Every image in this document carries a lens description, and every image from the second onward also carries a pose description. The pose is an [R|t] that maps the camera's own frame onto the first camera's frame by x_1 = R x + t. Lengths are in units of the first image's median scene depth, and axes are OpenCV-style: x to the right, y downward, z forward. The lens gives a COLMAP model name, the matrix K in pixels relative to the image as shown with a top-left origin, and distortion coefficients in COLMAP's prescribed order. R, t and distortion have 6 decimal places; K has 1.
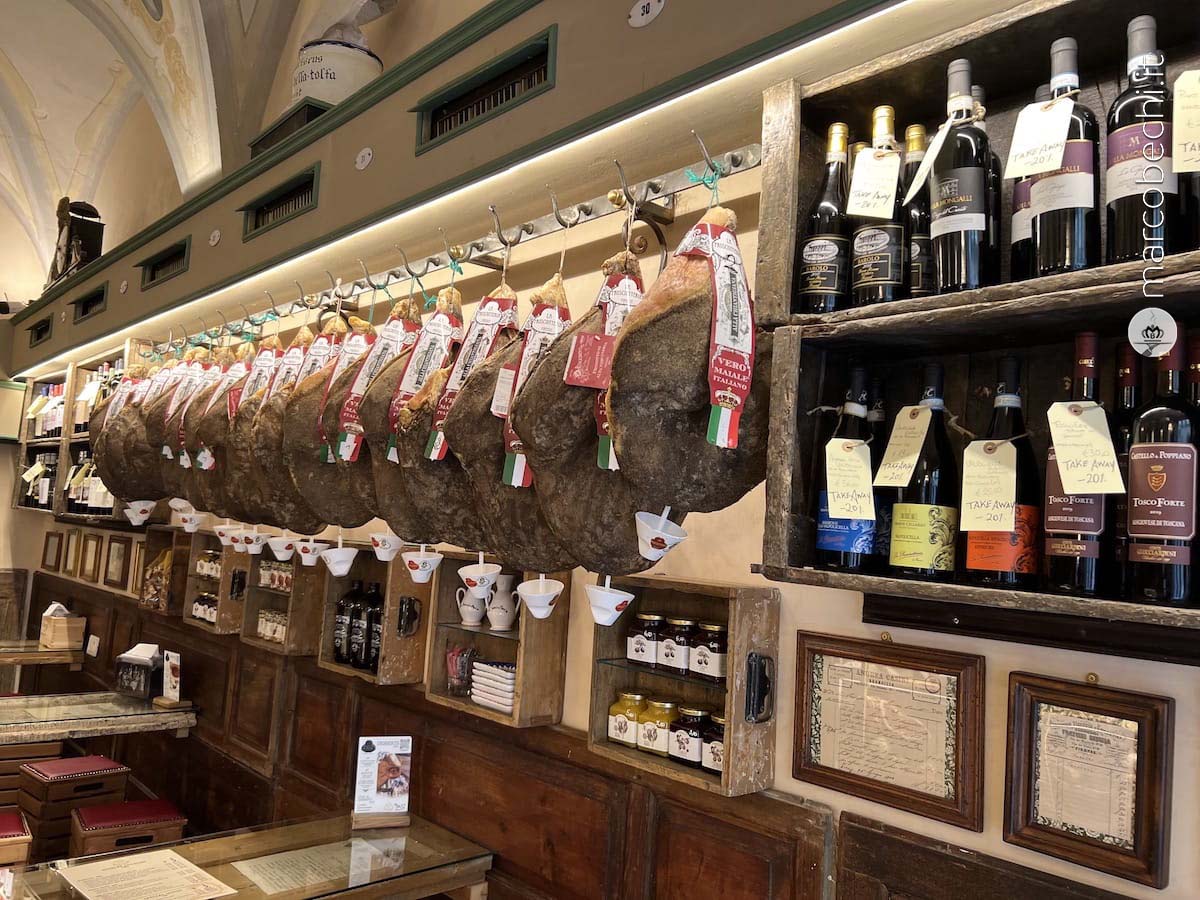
lens RADIAL K [[903.0, 0, 600.0], [0, 903.0, 450.0], [0, 0, 1]] dist [0.007731, 0.001610]
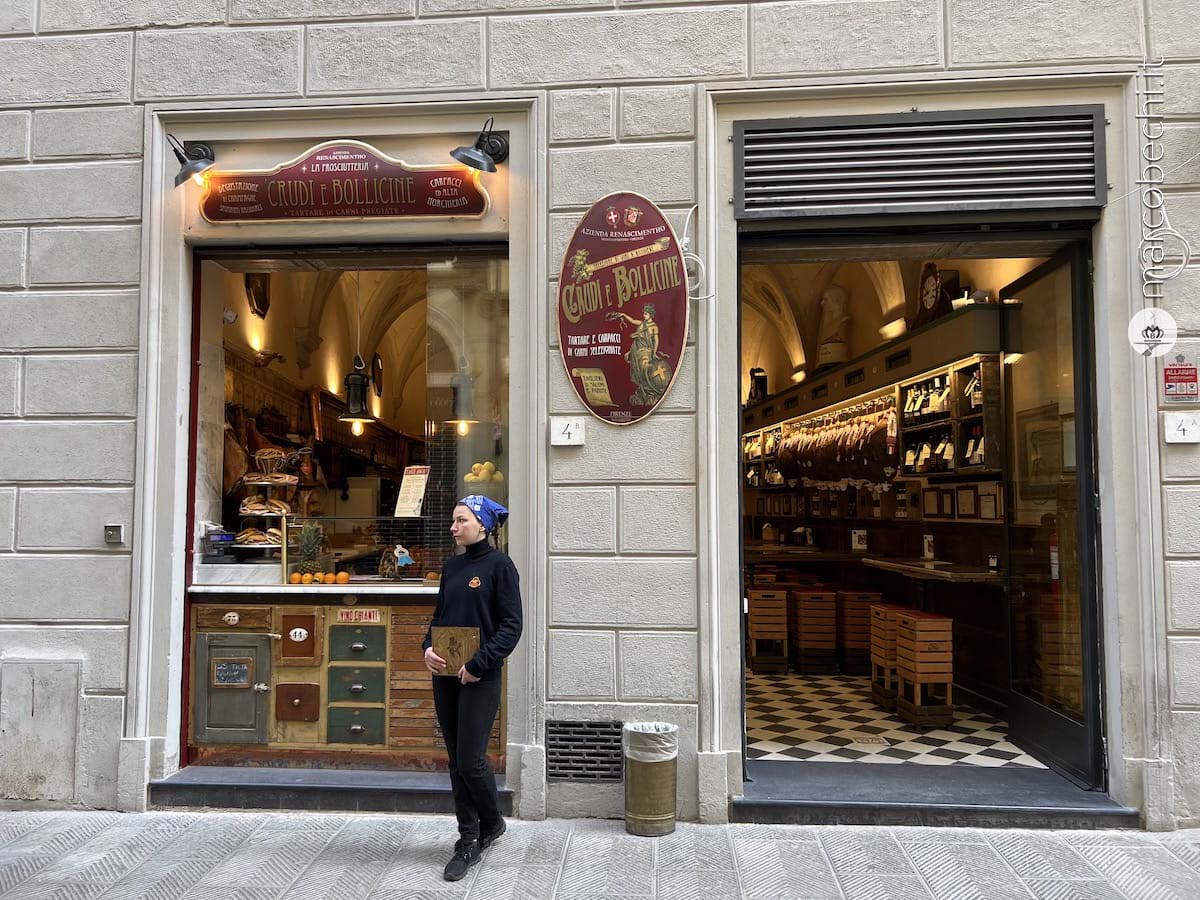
lens RADIAL K [[908.0, 0, 600.0], [0, 908.0, 450.0], [0, 0, 1]] dist [0.190307, -0.000132]
pose [[0.780423, -0.102397, -0.616811, 0.885671], [0.108578, 0.993705, -0.027587, -0.025059], [0.615753, -0.045442, 0.786628, -1.796458]]
